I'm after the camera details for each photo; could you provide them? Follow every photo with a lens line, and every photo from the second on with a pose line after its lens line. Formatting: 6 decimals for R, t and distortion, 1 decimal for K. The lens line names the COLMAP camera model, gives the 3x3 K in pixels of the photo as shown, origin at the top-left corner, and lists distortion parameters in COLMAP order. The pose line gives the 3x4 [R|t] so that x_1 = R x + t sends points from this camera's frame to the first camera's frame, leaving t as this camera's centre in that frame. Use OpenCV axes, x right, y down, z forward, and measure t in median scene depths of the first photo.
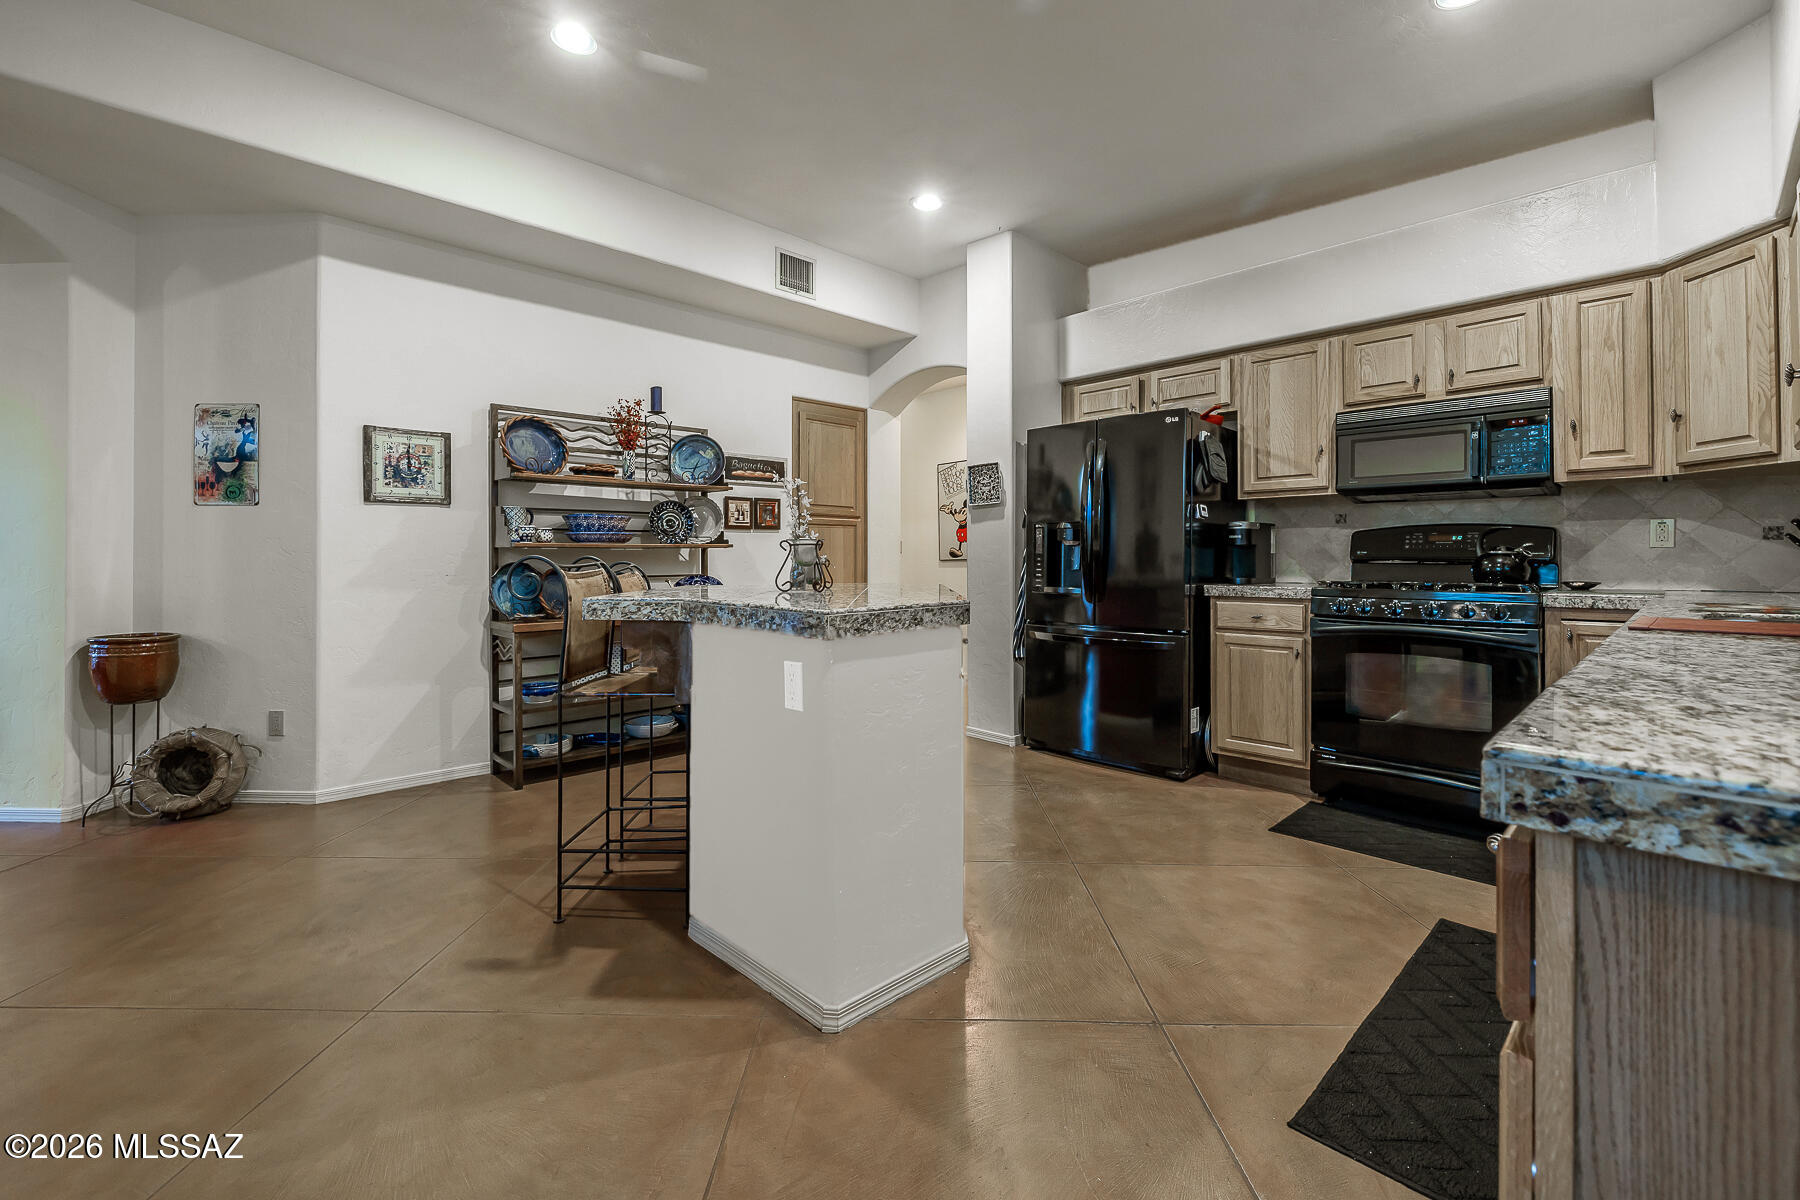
lens RADIAL K [[771.0, 0, 868.3], [0, 771.0, 559.1], [0, 0, 1]] dist [-0.000570, -0.000107]
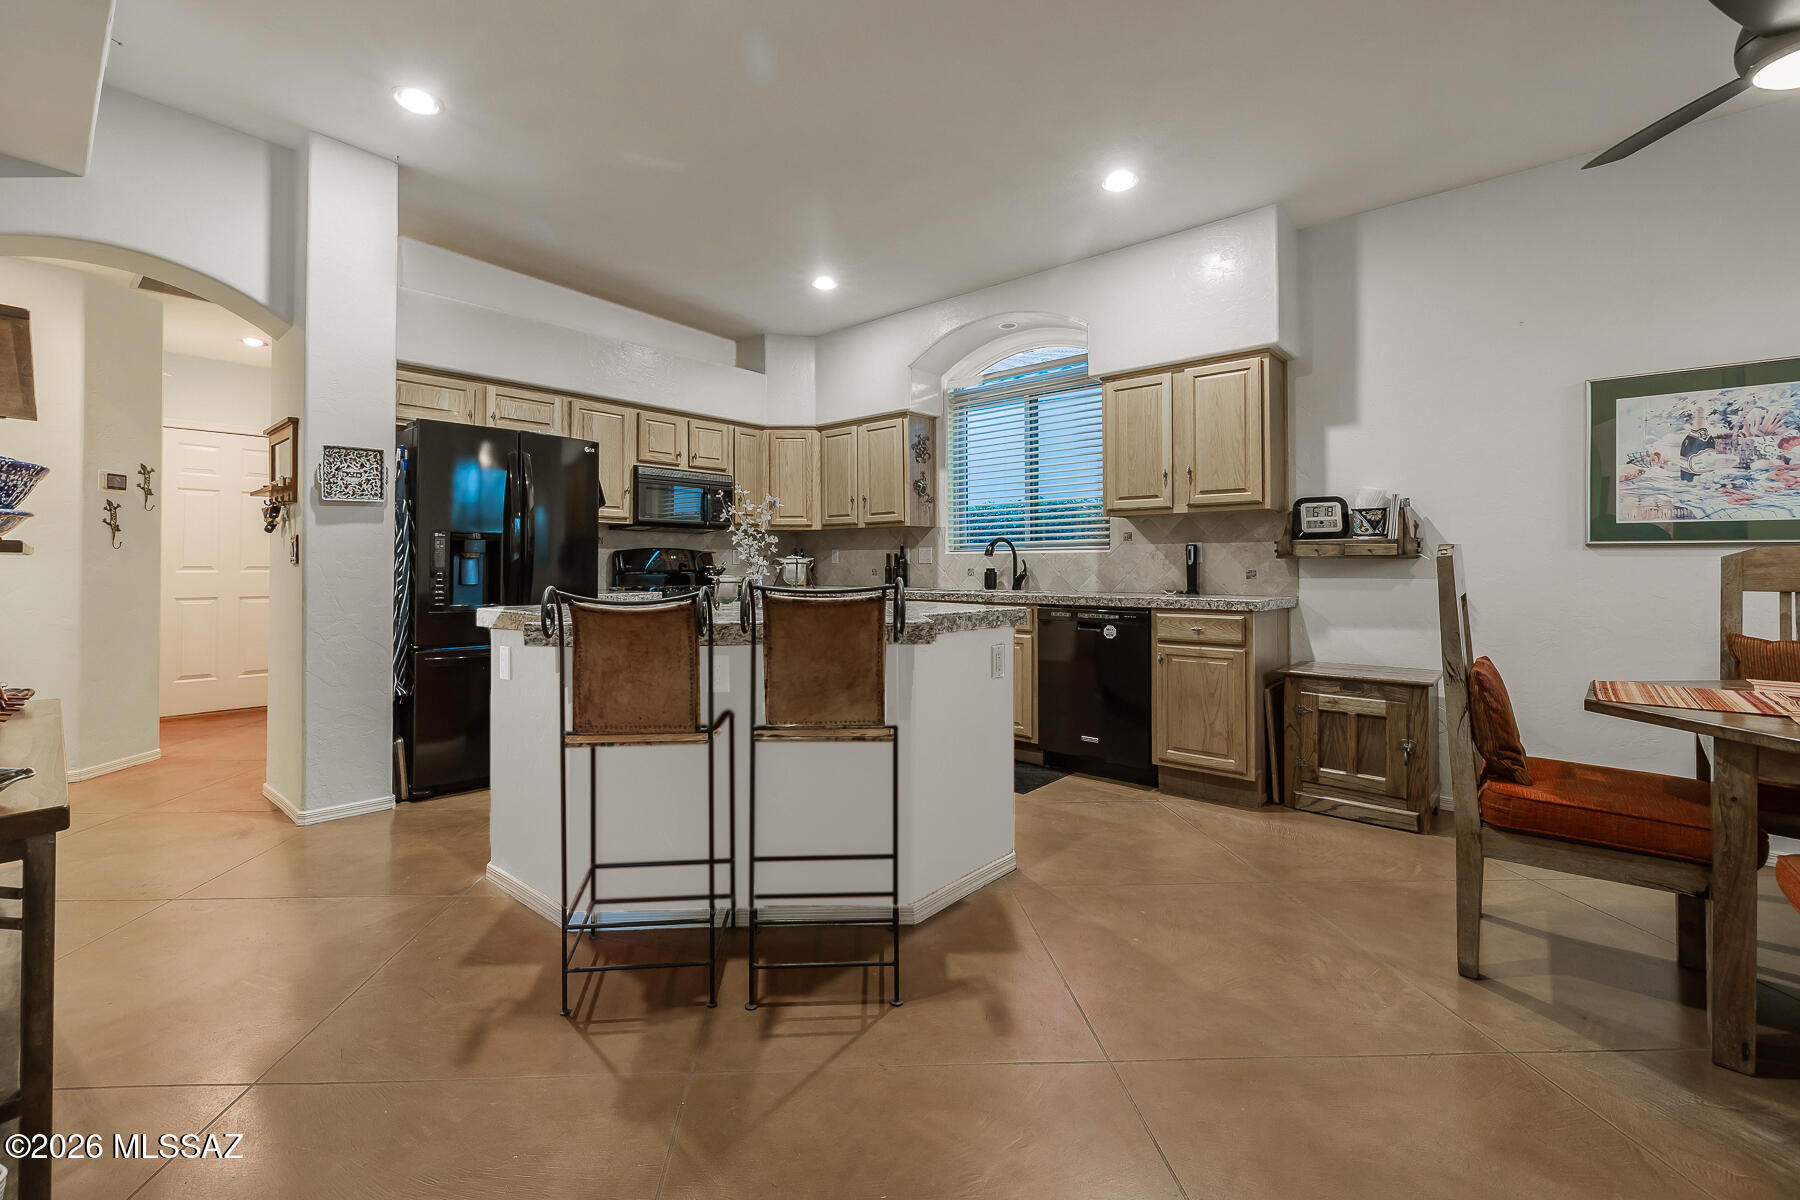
lens RADIAL K [[771.0, 0, 868.3], [0, 771.0, 559.1], [0, 0, 1]] dist [-0.000570, -0.000107]
pose [[-0.088351, 0.006504, 0.996068, -0.838096], [-0.001579, 0.999977, -0.006670, -0.012947], [-0.996088, -0.002162, -0.088338, 0.739131]]
